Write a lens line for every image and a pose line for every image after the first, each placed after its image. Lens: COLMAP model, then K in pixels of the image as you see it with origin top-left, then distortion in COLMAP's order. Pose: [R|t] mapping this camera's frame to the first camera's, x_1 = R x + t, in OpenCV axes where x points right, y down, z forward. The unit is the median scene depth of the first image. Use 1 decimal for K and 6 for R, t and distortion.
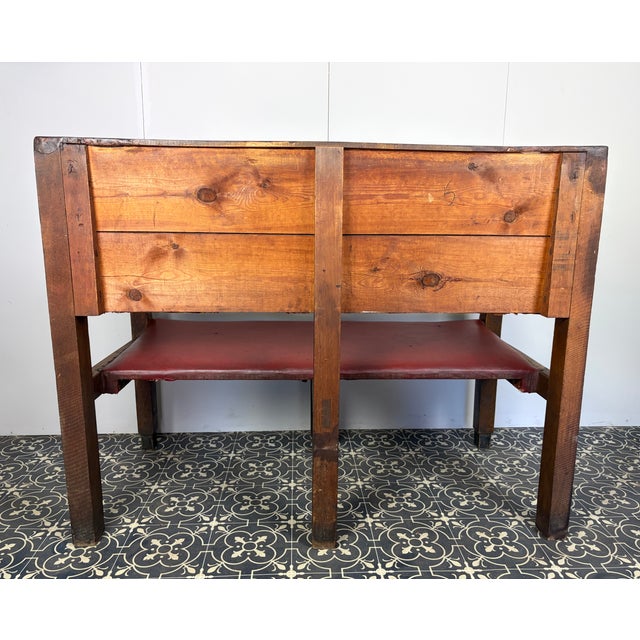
lens RADIAL K [[532.5, 0, 326.3], [0, 532.5, 321.1], [0, 0, 1]] dist [0.011093, -0.004037]
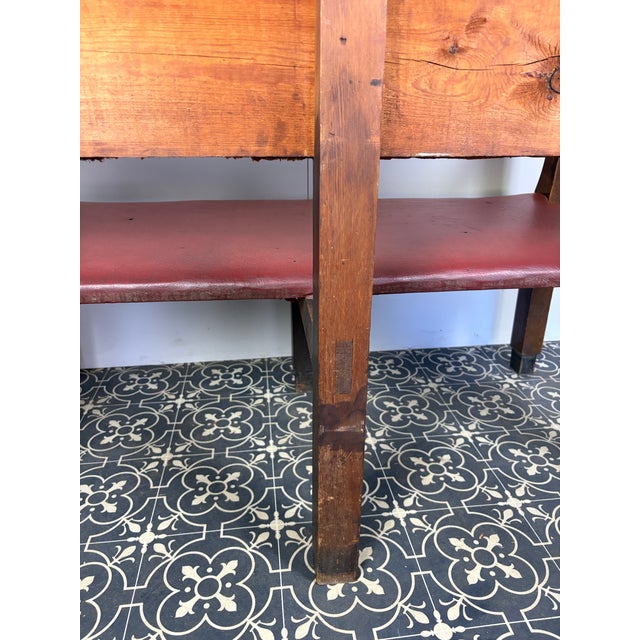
lens RADIAL K [[487.3, 0, 320.0], [0, 487.3, 320.0], [0, 0, 1]] dist [0.002928, -0.003642]
pose [[0.997022, -0.034648, 0.068899, -0.046972], [0.020607, 0.980603, 0.194920, 0.036489], [-0.074316, -0.192920, 0.978396, 0.507343]]
